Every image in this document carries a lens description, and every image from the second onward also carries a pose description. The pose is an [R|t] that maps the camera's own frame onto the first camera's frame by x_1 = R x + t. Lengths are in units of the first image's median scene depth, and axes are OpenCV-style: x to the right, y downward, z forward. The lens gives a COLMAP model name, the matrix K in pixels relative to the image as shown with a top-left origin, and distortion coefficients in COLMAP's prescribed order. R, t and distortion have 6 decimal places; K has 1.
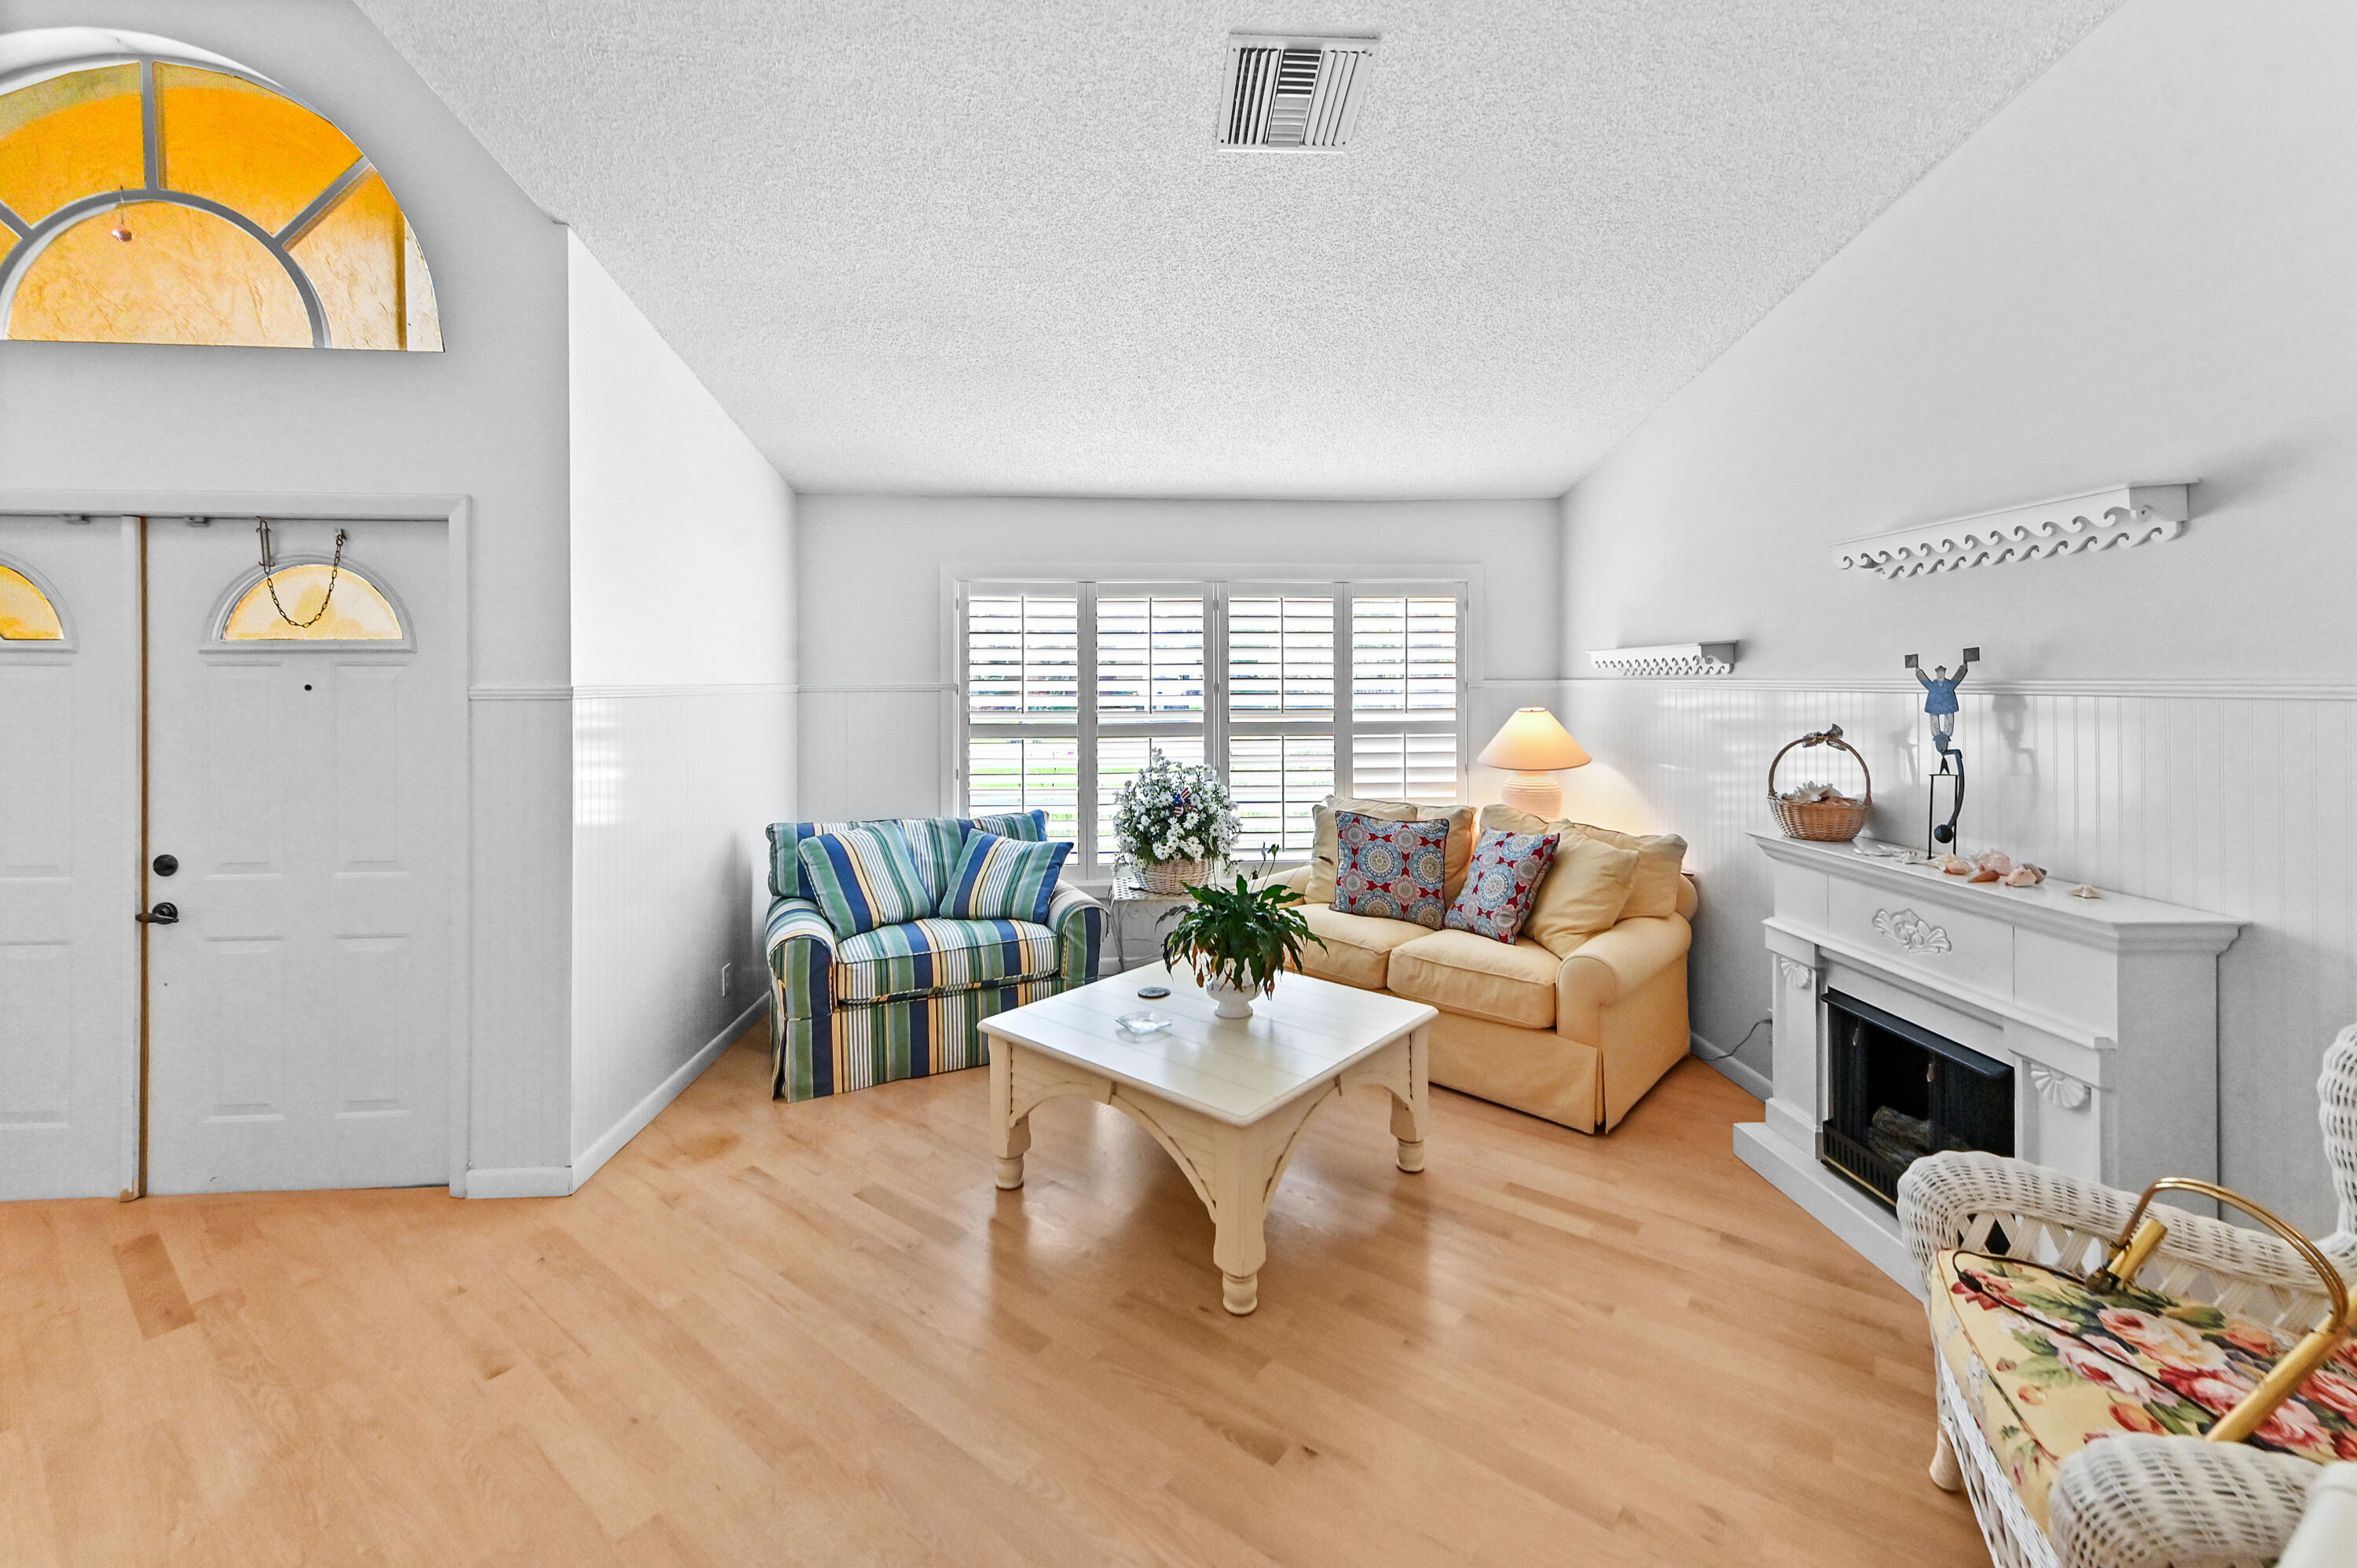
lens RADIAL K [[964.5, 0, 1176.0], [0, 964.5, 685.6], [0, 0, 1]] dist [0.004672, 0.000154]
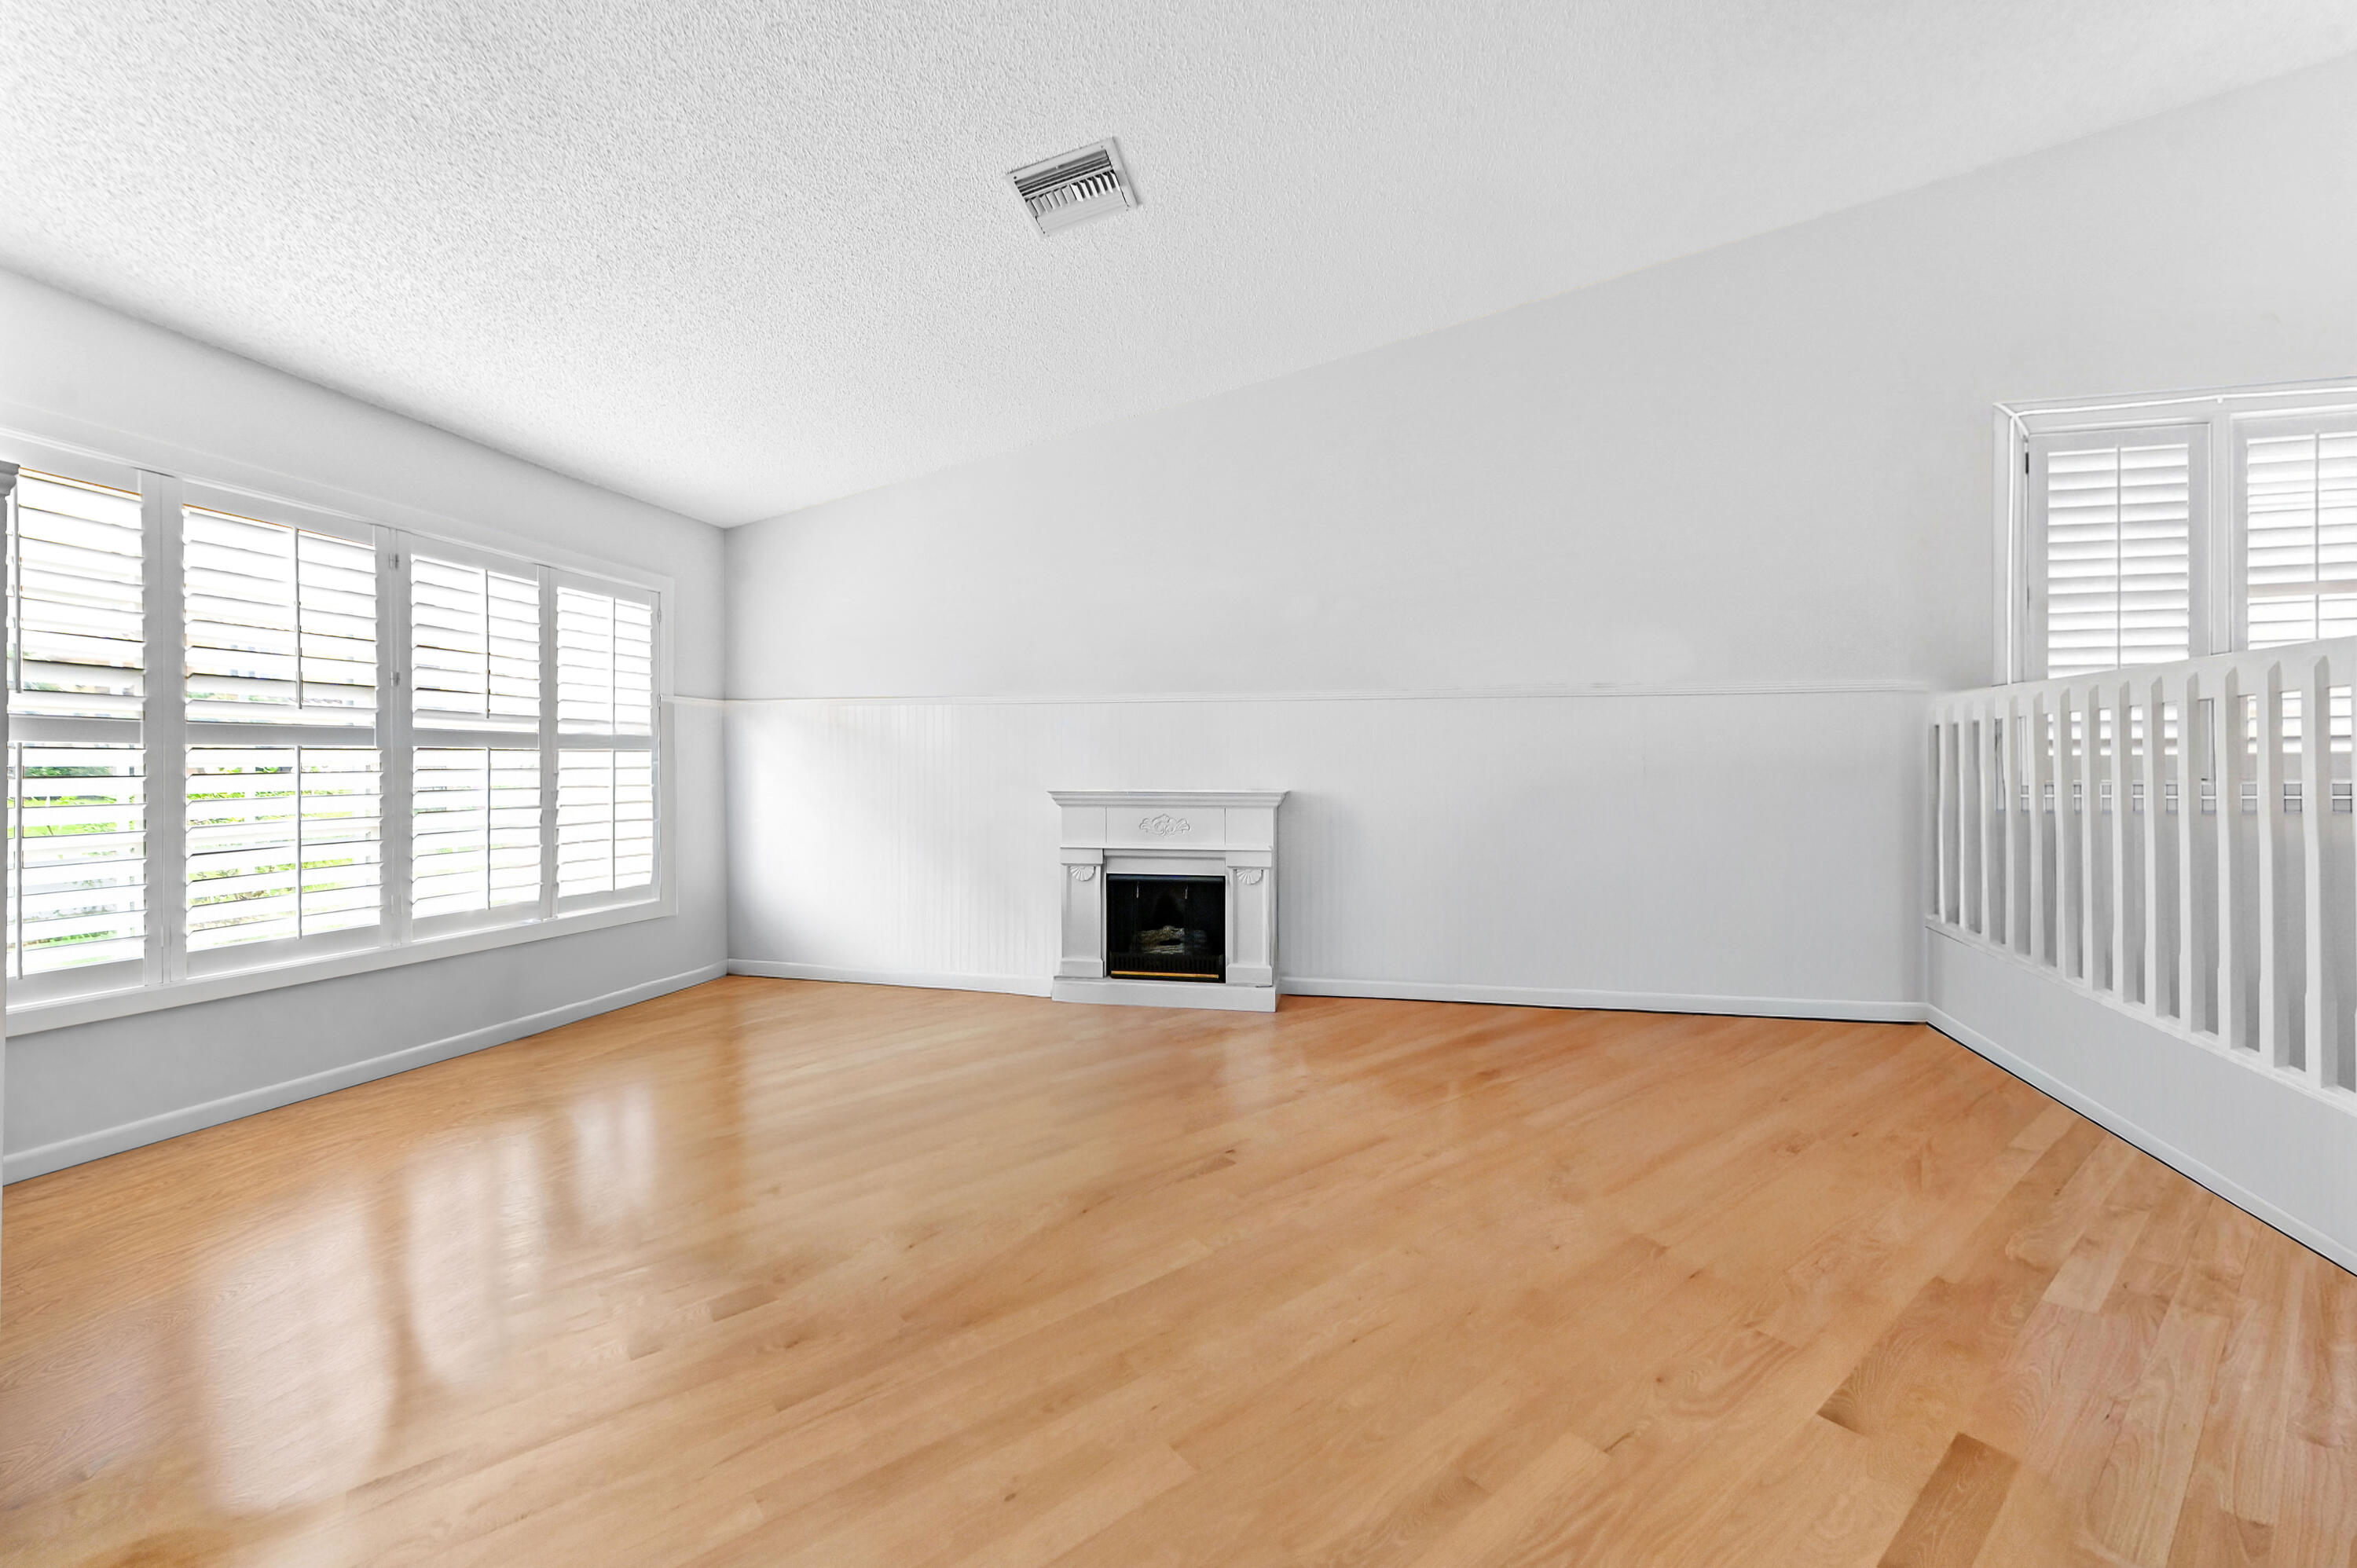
lens RADIAL K [[964.5, 0, 1178.6], [0, 964.5, 770.3], [0, 0, 1]] dist [0.004672, 0.000154]
pose [[0.222215, -0.004169, 0.974989, -0.523098], [0.008676, 0.999960, 0.002298, 0.072533], [-0.974959, 0.007949, 0.222242, 0.284014]]
